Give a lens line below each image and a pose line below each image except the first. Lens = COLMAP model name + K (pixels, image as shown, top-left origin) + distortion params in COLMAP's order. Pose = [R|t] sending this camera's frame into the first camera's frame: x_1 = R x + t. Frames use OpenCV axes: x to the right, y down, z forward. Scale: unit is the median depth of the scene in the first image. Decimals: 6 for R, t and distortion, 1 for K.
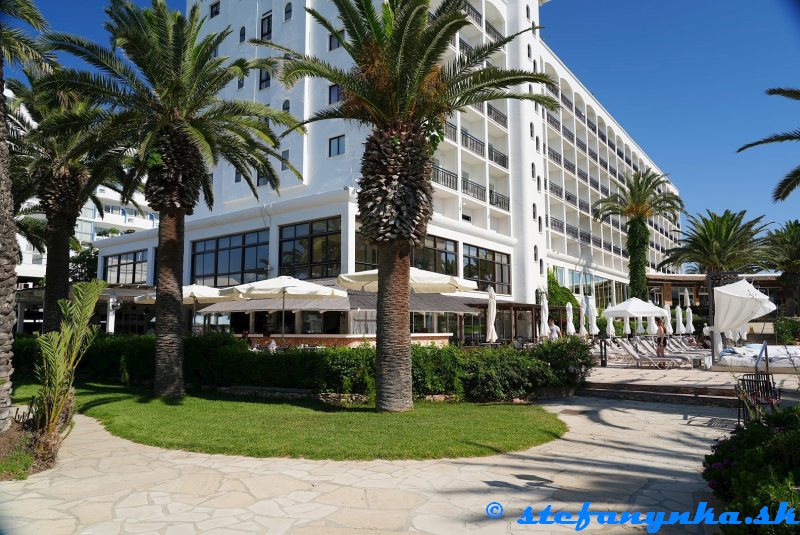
lens RADIAL K [[545.7, 0, 402.0], [0, 545.7, 269.2], [0, 0, 1]] dist [0.020577, -0.003062]
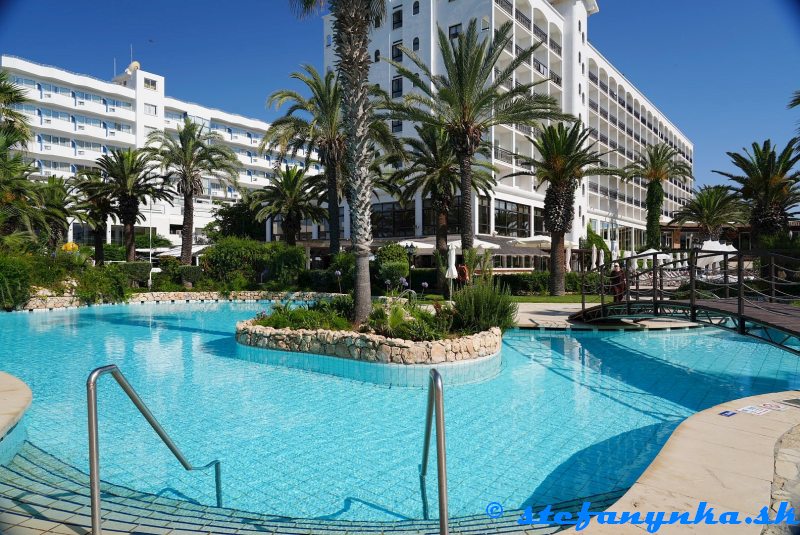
lens RADIAL K [[545.7, 0, 398.9], [0, 545.7, 265.1], [0, 0, 1]] dist [0.020577, -0.003062]
pose [[0.999718, 0.004221, -0.023367, -0.138926], [-0.001658, 0.994078, 0.108653, -0.033086], [0.023687, -0.108583, 0.993805, -0.310236]]
